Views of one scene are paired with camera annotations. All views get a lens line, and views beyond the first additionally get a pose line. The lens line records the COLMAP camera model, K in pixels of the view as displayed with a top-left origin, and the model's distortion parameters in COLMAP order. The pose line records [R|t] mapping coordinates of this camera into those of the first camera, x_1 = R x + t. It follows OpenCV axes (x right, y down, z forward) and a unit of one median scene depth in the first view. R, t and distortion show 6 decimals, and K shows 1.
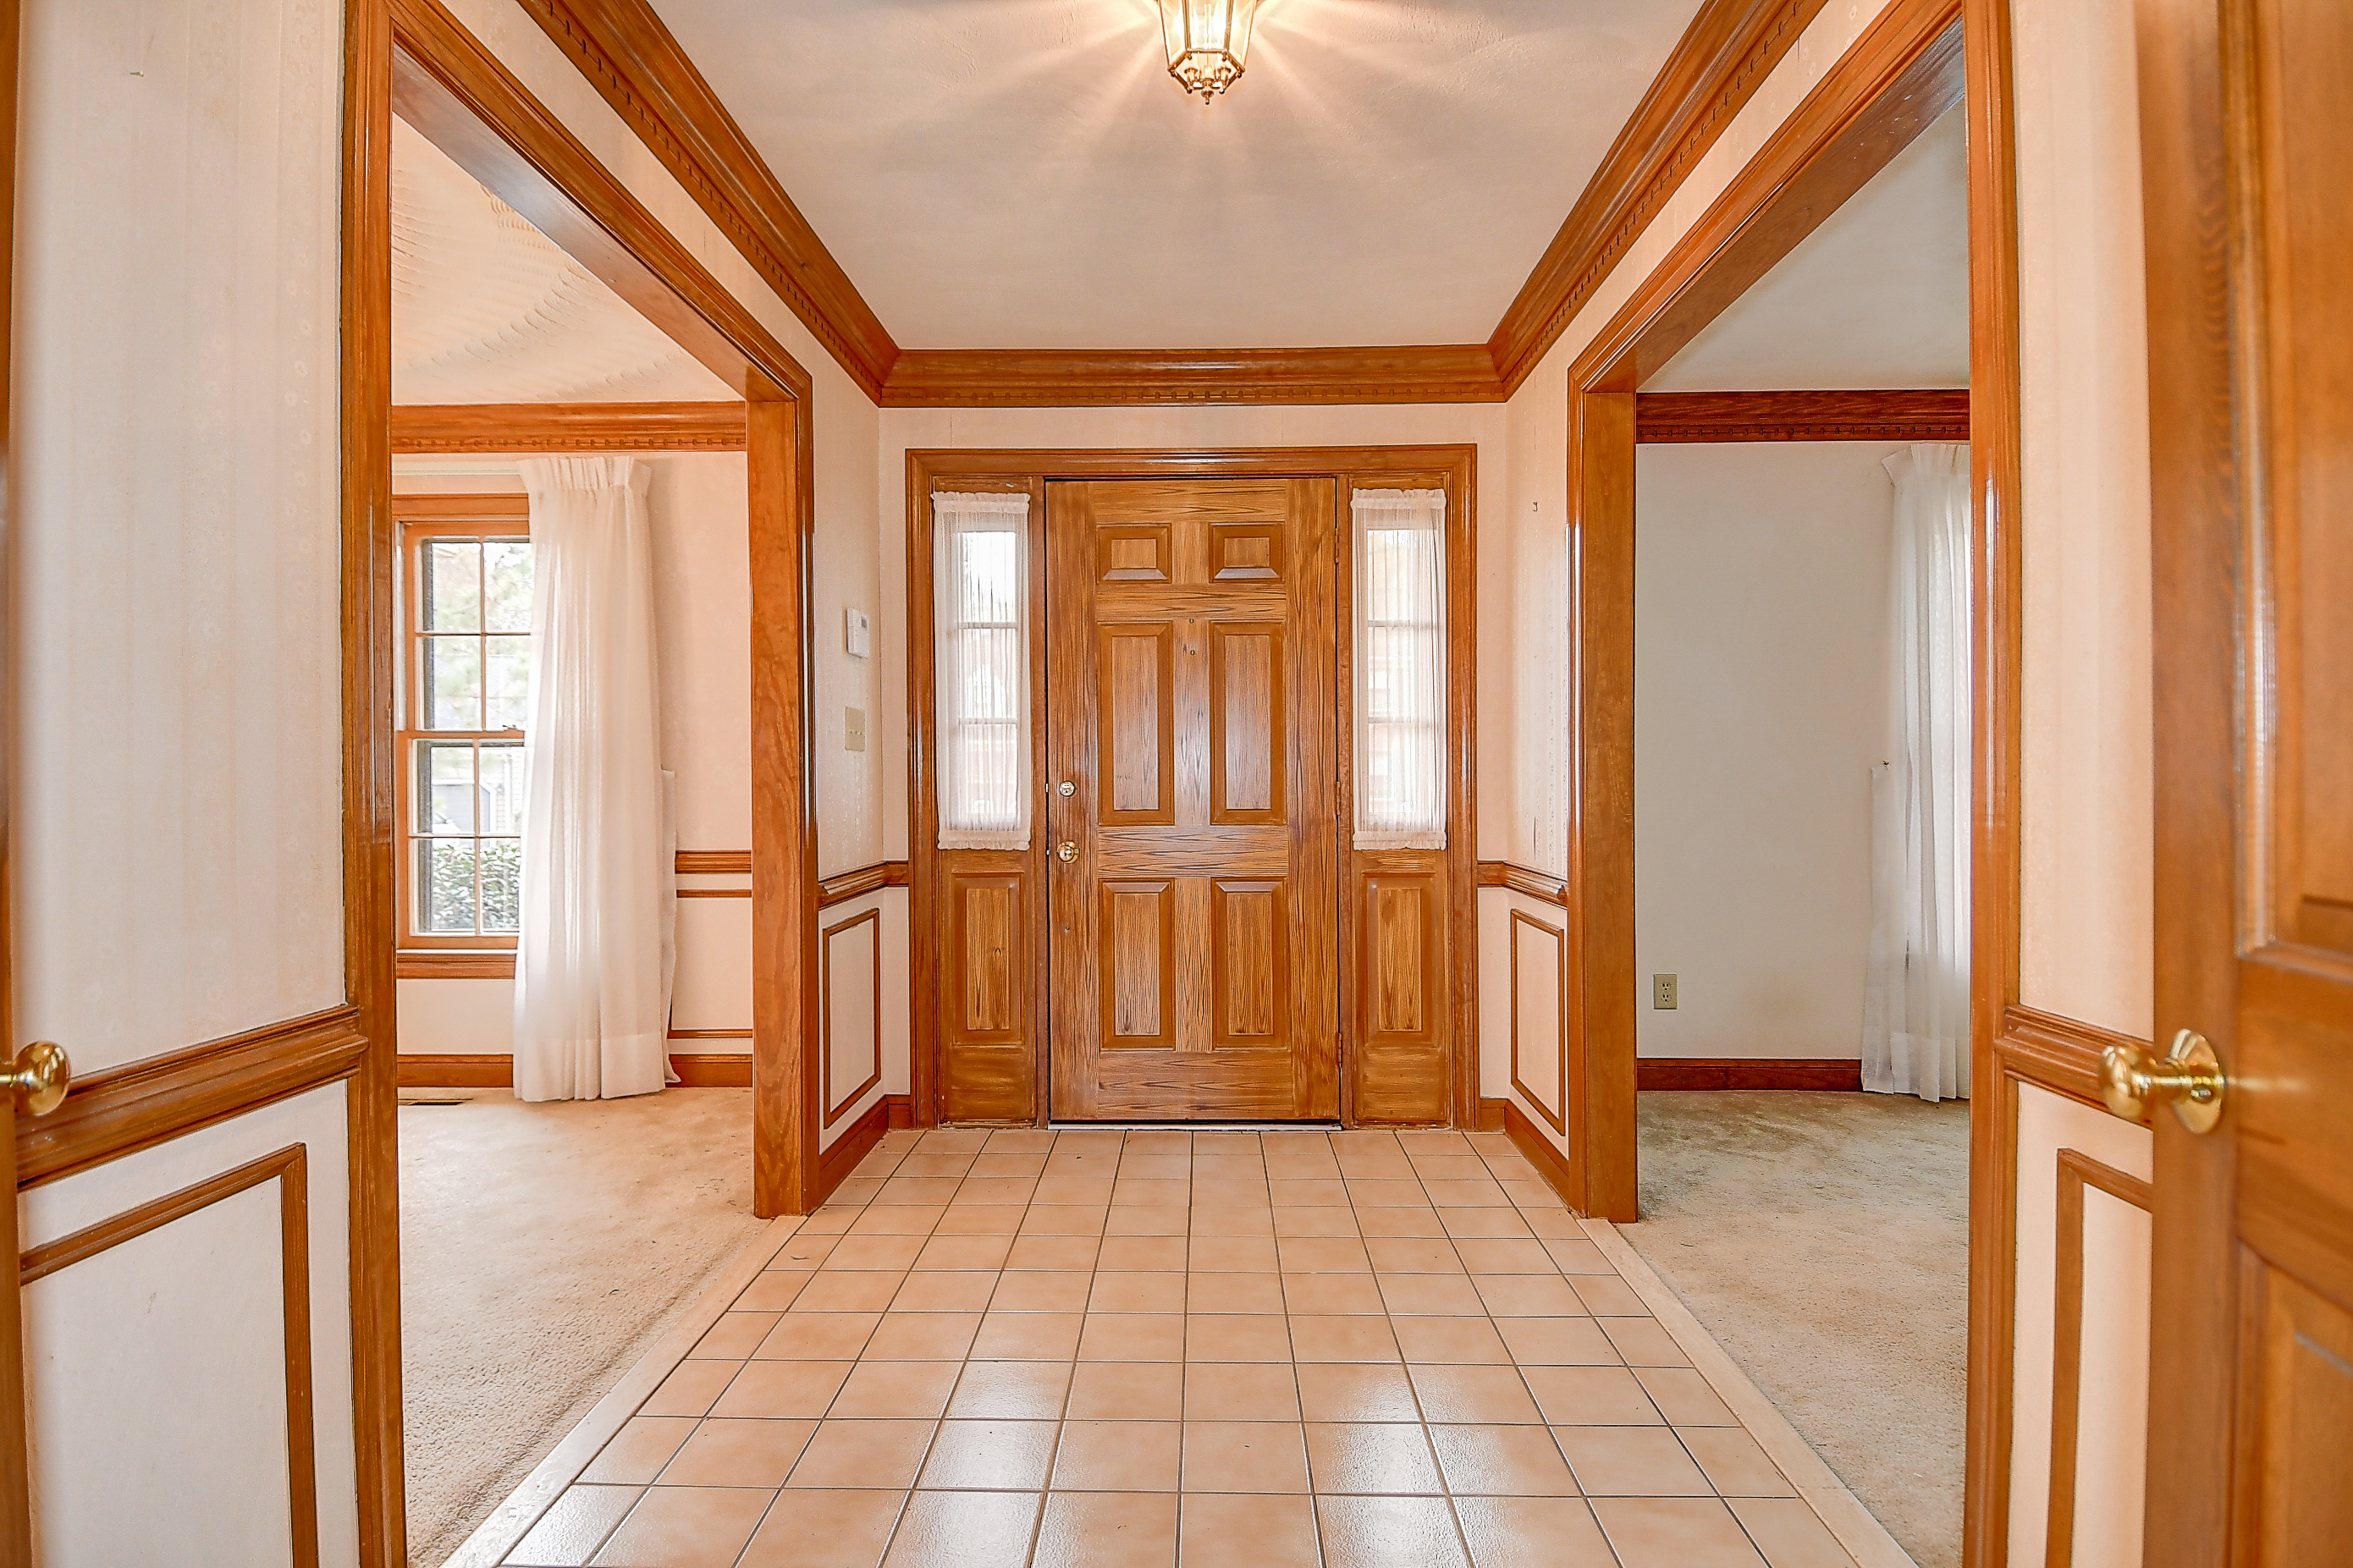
lens RADIAL K [[1219.0, 0, 1172.5], [0, 1219.0, 786.1], [0, 0, 1]] dist [0.048565, -0.054236]
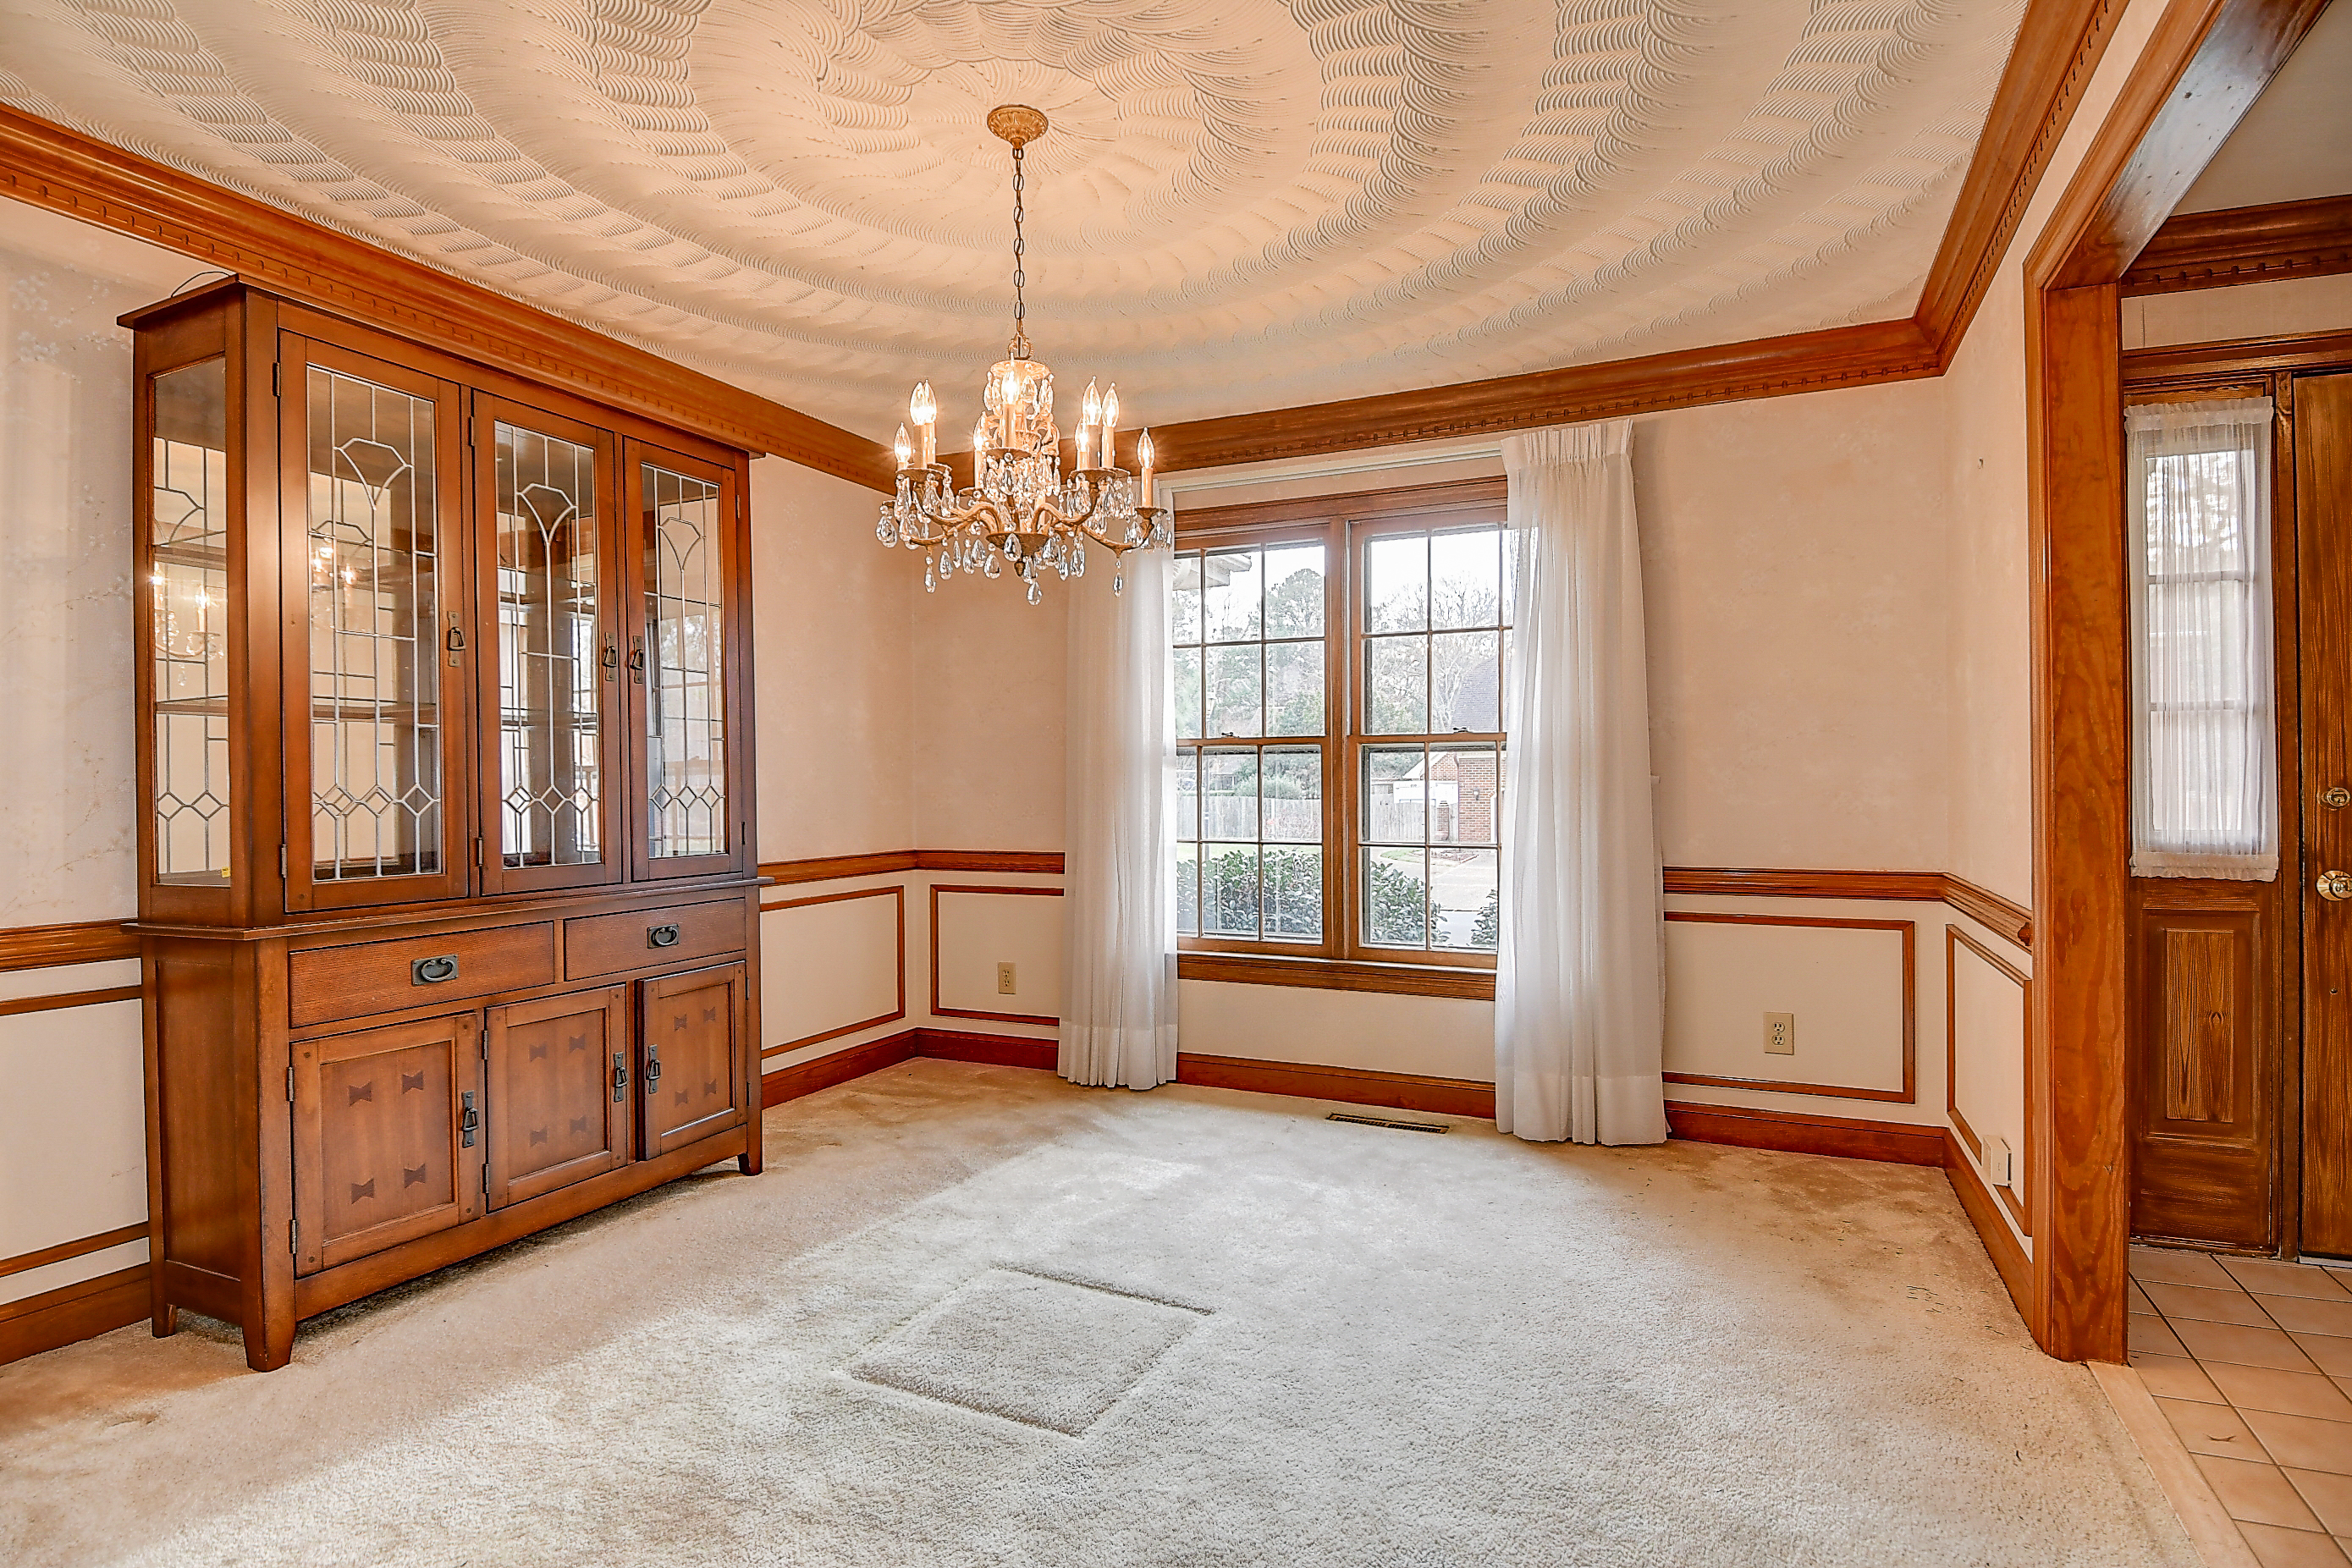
lens RADIAL K [[1218.5, 0, 1172.0], [0, 1218.5, 786.1], [0, 0, 1]] dist [0.048565, -0.054236]
pose [[0.919207, 0.000426, -0.393774, -0.433216], [-0.002817, 0.999981, -0.005494, 0.001282], [0.393764, 0.006159, 0.919191, 0.066691]]
